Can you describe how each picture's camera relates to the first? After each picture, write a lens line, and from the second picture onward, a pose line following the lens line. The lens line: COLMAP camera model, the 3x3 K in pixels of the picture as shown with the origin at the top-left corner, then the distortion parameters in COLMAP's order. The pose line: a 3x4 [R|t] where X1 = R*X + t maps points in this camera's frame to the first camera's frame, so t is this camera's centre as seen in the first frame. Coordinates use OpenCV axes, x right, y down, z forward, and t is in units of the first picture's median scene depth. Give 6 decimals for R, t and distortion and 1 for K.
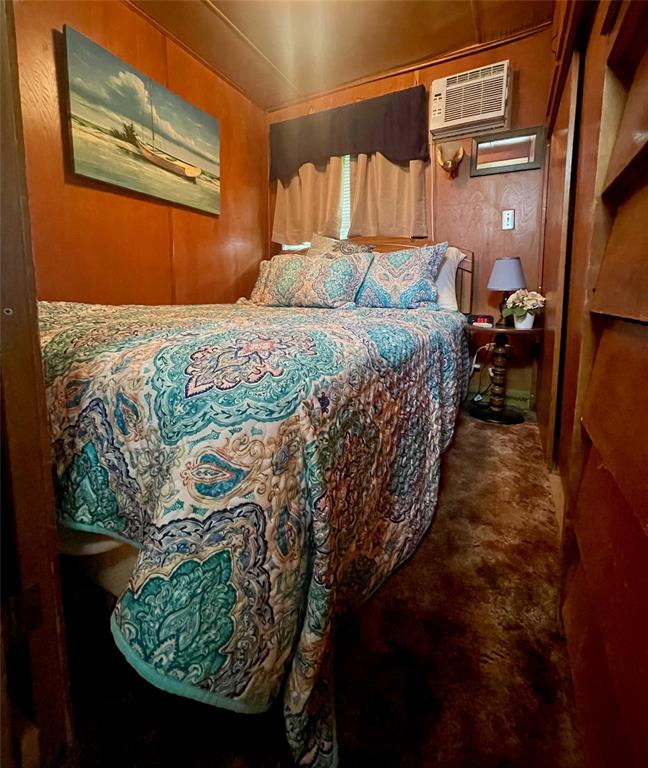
lens RADIAL K [[358.3, 0, 325.4], [0, 358.3, 330.3], [0, 0, 1]] dist [0.000767, 0.000126]
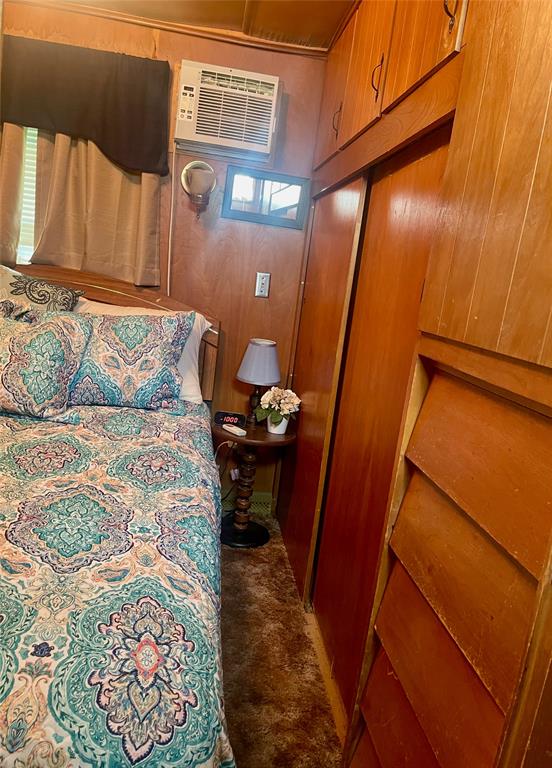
lens RADIAL K [[588.9, 0, 276.0], [0, 588.9, 384.0], [0, 0, 1]] dist [0.087012, -0.122186]
pose [[0.816992, -0.008237, 0.576590, -0.245014], [-0.067777, 0.991596, 0.110200, -0.263514], [-0.572652, -0.129112, 0.809567, -0.113434]]
